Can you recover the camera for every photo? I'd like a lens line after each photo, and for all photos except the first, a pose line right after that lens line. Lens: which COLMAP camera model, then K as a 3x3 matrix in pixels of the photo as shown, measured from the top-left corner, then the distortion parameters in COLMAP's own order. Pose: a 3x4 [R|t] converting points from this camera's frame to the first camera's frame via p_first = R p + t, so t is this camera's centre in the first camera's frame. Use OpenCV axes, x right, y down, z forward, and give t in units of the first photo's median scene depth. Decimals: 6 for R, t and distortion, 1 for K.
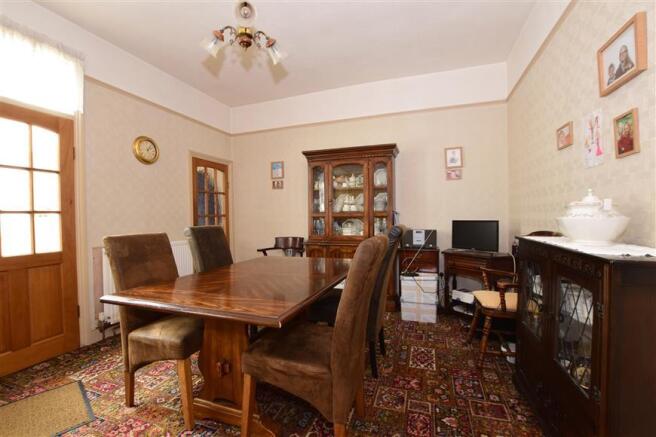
lens RADIAL K [[289.3, 0, 328.0], [0, 289.3, 218.5], [0, 0, 1]] dist [-0.038365, 0.007649]
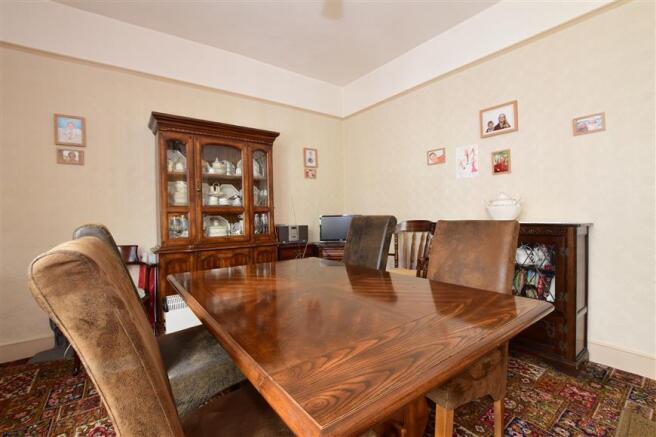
lens RADIAL K [[289.3, 0, 328.0], [0, 289.3, 218.5], [0, 0, 1]] dist [-0.038365, 0.007649]
pose [[0.562342, -0.009490, 0.826851, -0.427612], [0.019571, 0.999807, -0.001835, 0.018744], [-0.826673, 0.017214, 0.562419, 0.340742]]
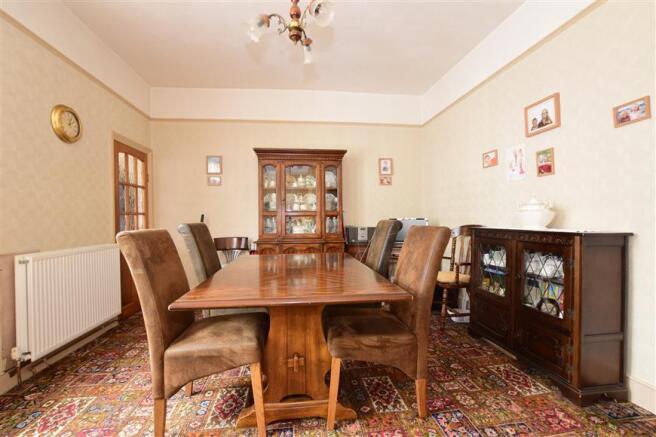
lens RADIAL K [[289.3, 0, 328.0], [0, 289.3, 218.5], [0, 0, 1]] dist [-0.038365, 0.007649]
pose [[0.896019, 0.003430, 0.444002, -0.314442], [0.001906, 0.999931, -0.011571, 0.017877], [-0.444011, 0.011214, 0.895951, 0.027923]]
